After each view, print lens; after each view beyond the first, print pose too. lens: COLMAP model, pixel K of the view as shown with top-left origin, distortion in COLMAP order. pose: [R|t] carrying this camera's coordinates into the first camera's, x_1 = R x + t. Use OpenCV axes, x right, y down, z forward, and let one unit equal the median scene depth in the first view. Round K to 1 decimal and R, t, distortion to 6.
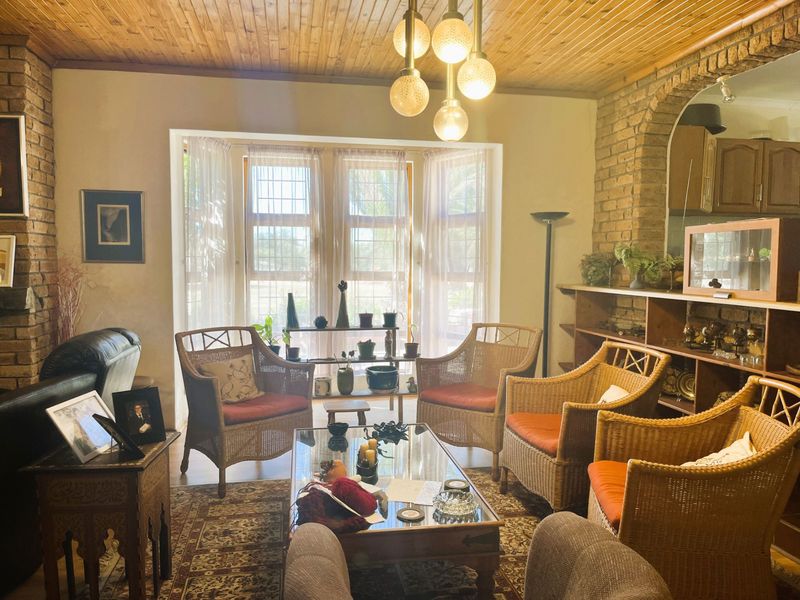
lens RADIAL K [[612.9, 0, 398.7], [0, 612.9, 318.6], [0, 0, 1]] dist [0.002075, -0.032231]
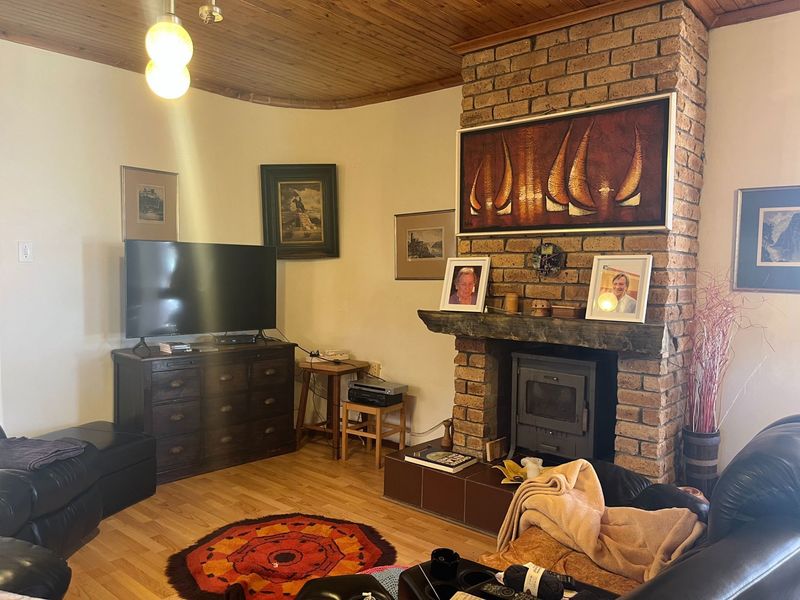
lens RADIAL K [[612.9, 0, 399.7], [0, 612.9, 301.6], [0, 0, 1]] dist [0.002075, -0.032231]
pose [[0.626331, 0.032946, -0.778861, -0.222933], [-0.078147, 0.996727, -0.020682, -0.037278], [0.775630, 0.073819, 0.626856, 0.274566]]
